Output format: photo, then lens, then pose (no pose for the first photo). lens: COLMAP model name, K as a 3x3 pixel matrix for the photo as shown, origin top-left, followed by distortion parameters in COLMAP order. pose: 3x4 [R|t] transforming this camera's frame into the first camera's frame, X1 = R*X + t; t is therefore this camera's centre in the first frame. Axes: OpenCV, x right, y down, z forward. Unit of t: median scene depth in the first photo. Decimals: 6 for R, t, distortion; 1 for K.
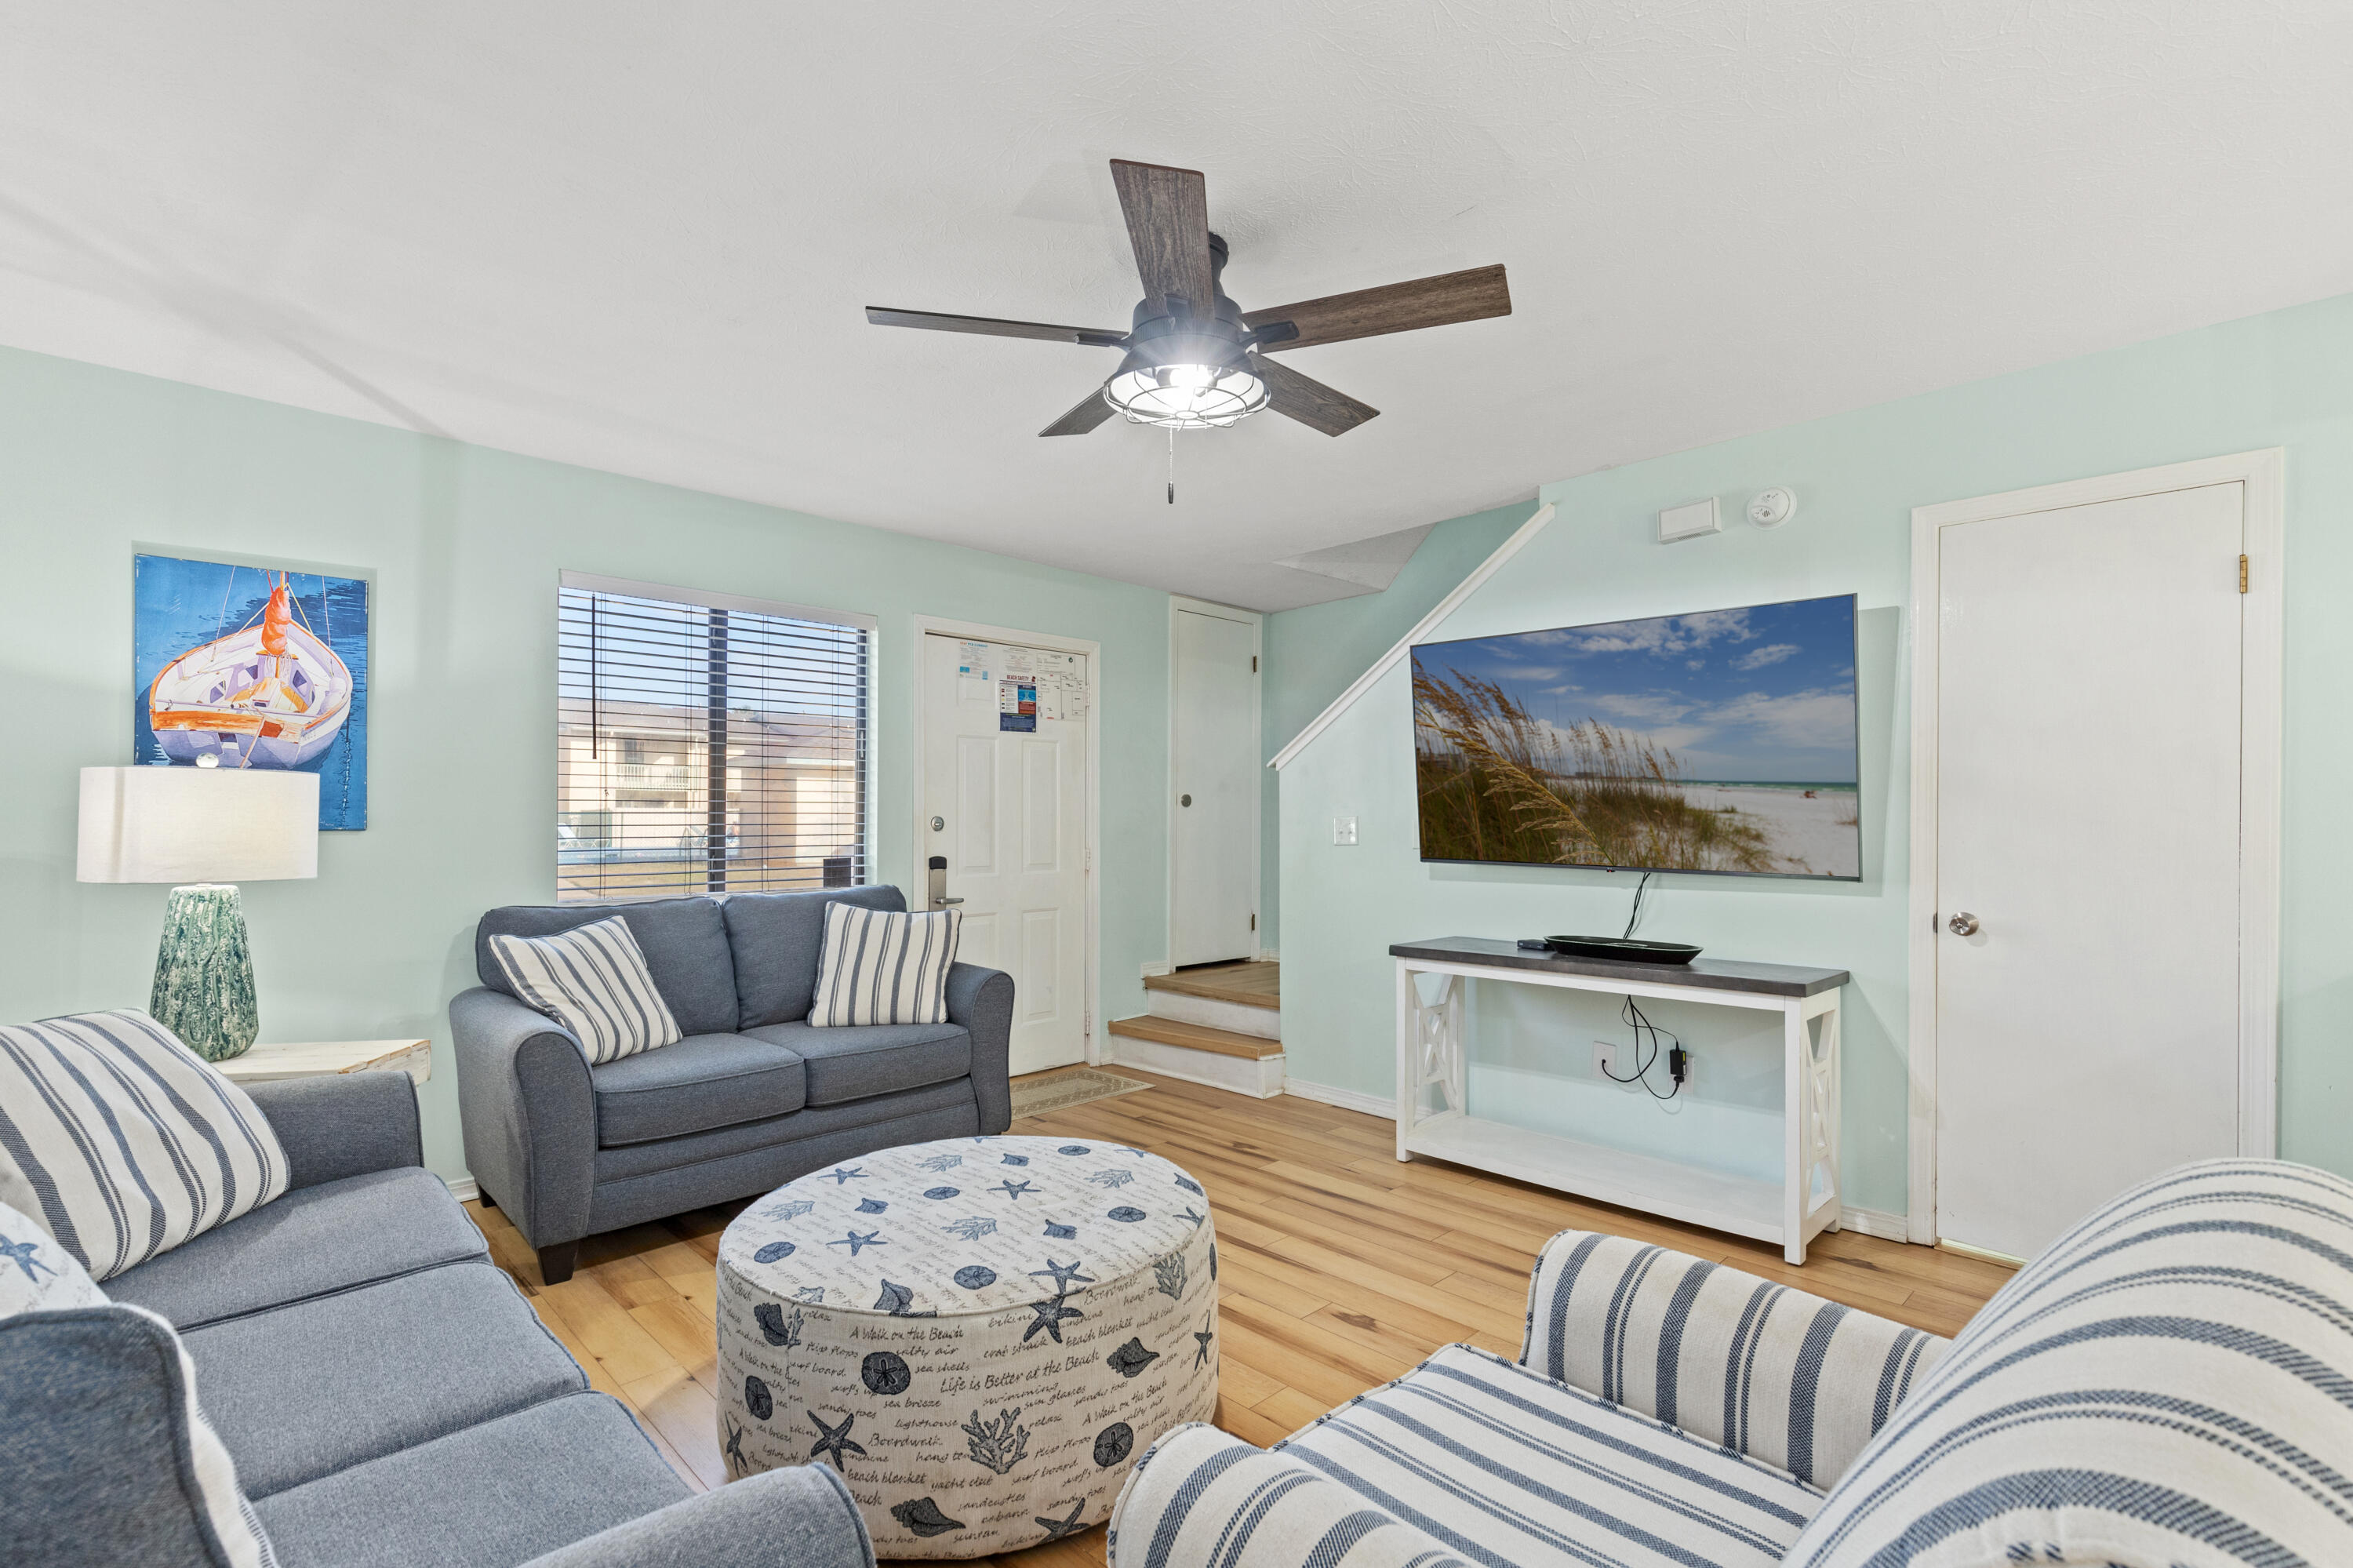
lens RADIAL K [[1061.3, 0, 1173.7], [0, 1061.3, 825.9], [0, 0, 1]] dist [0.004427, 0.000420]
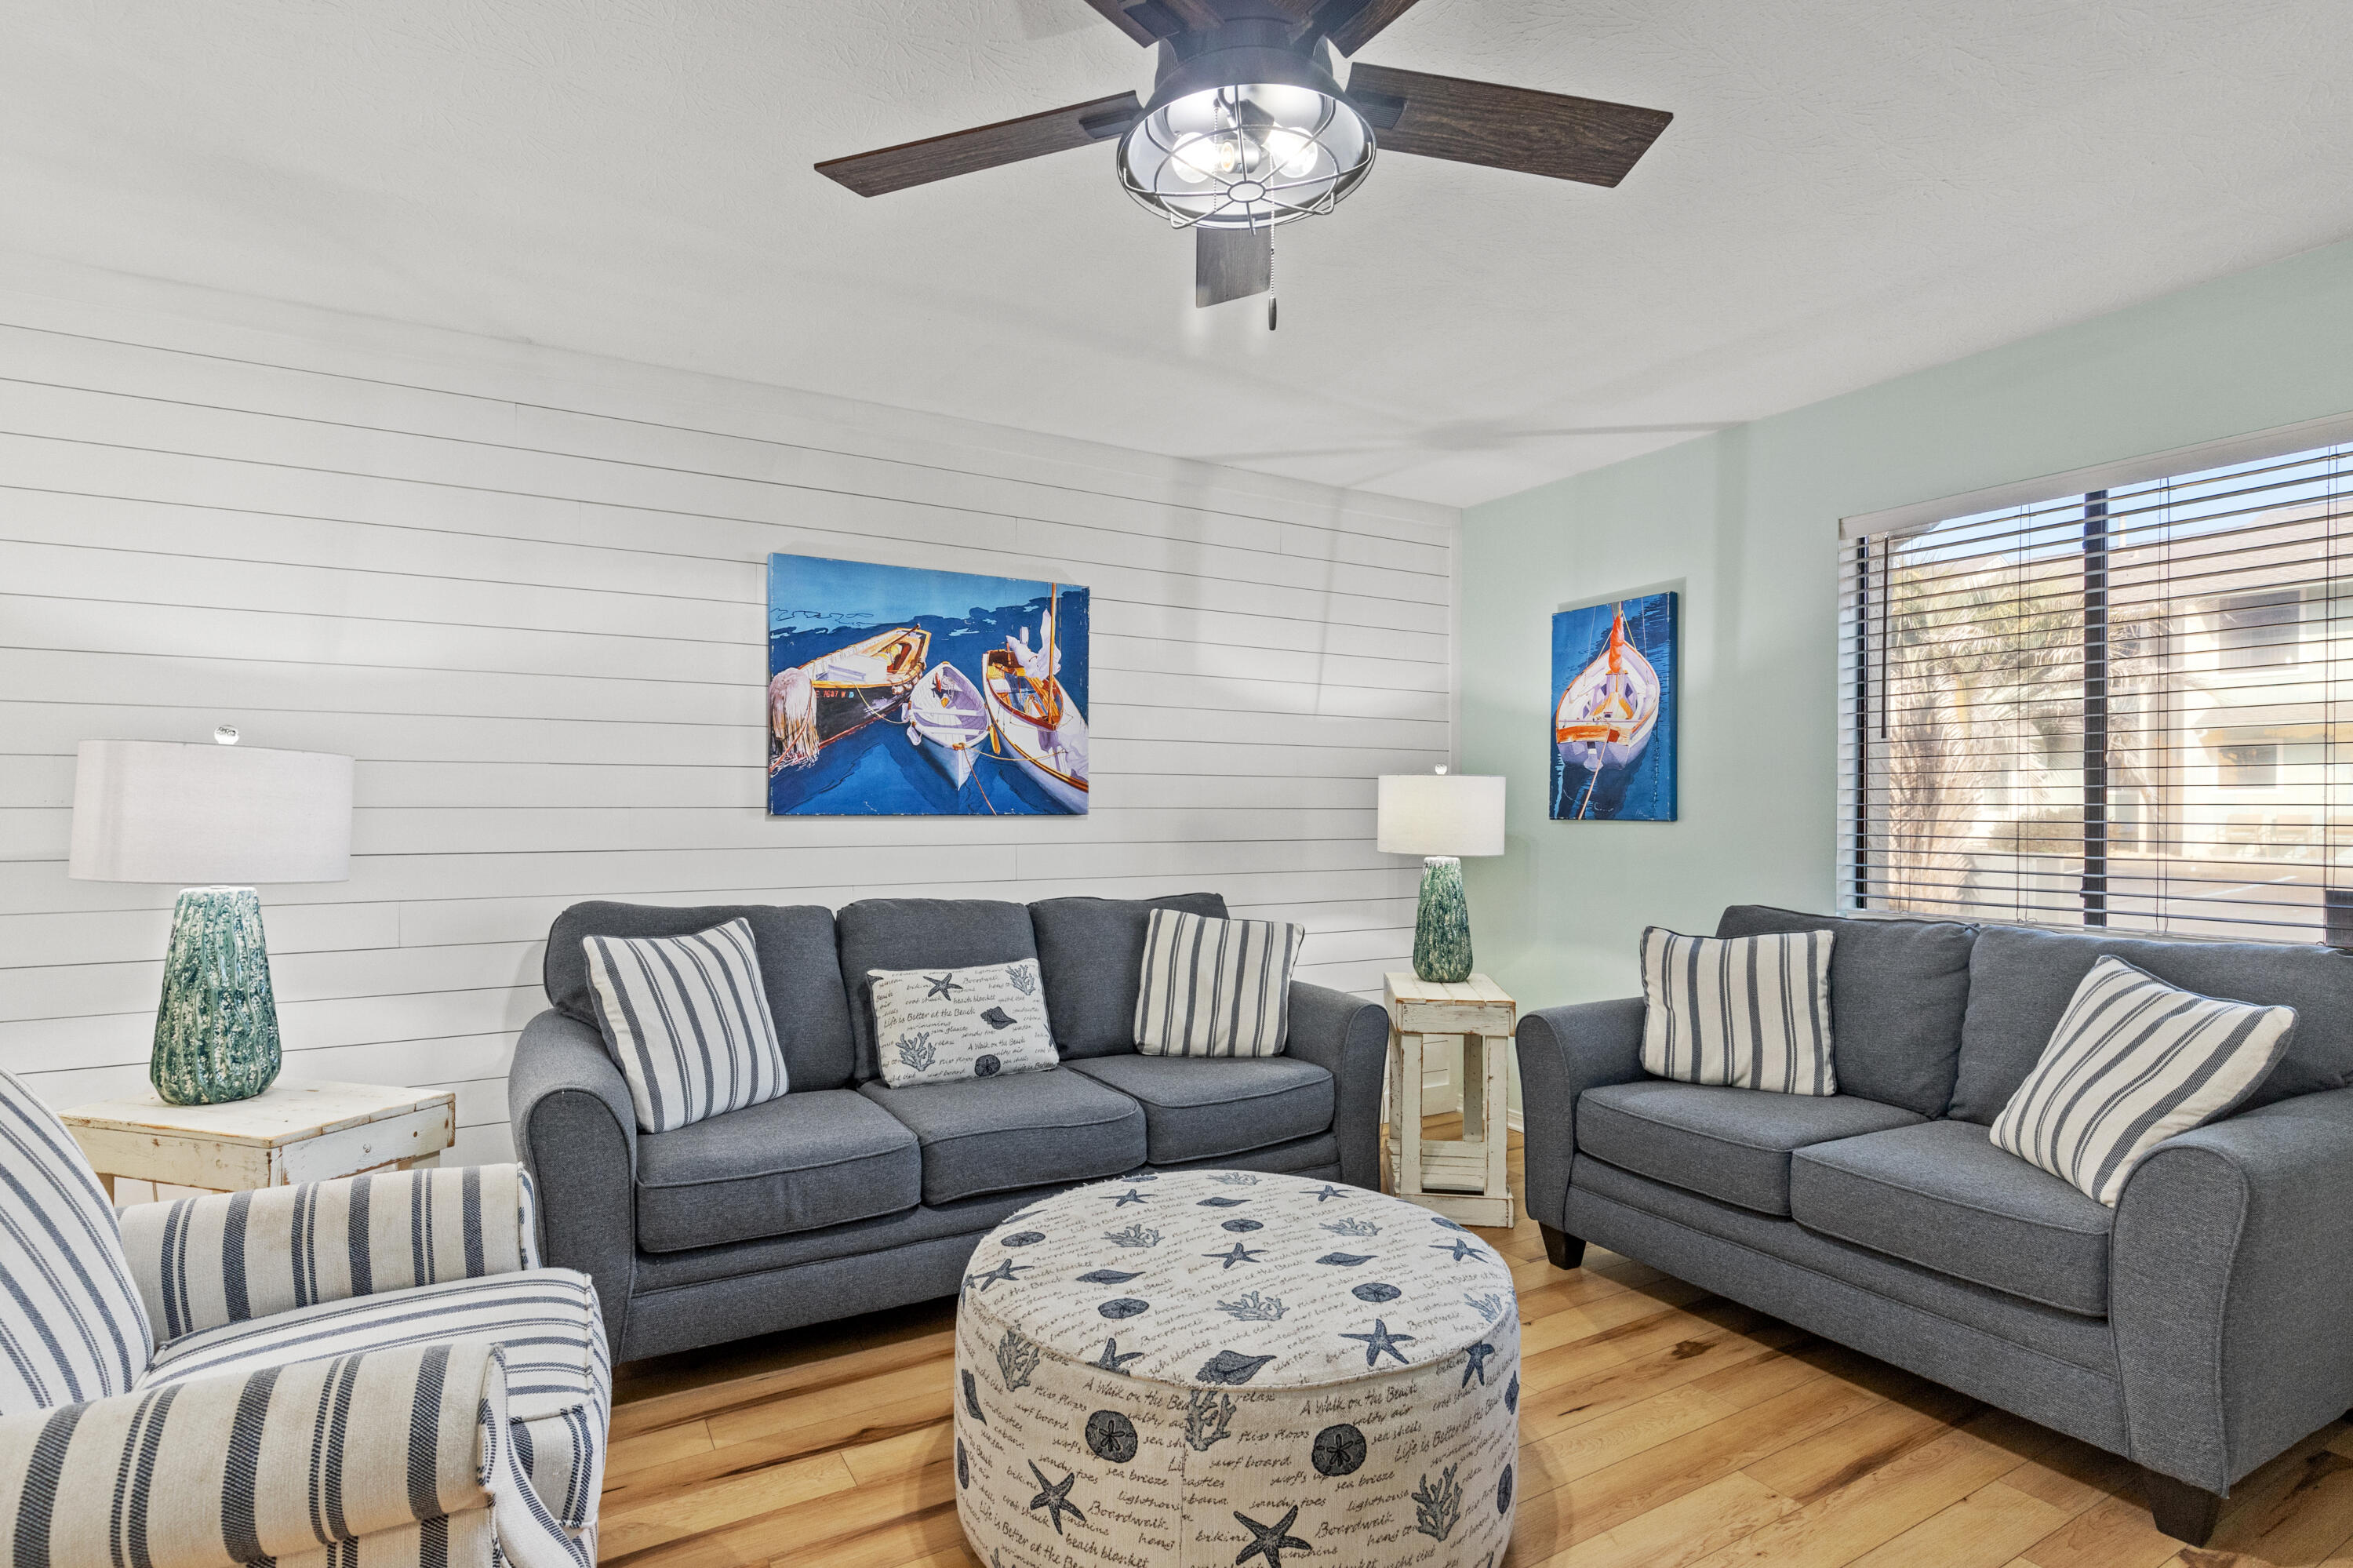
lens RADIAL K [[1147.1, 0, 1177.6], [0, 1147.1, 822.6], [0, 0, 1]] dist [0.042188, 0.000301]
pose [[-0.234012, 0.025013, -0.971912, 0.547784], [-0.001148, 0.999661, 0.026003, -0.025603], [0.972233, 0.007201, -0.233904, 0.834297]]
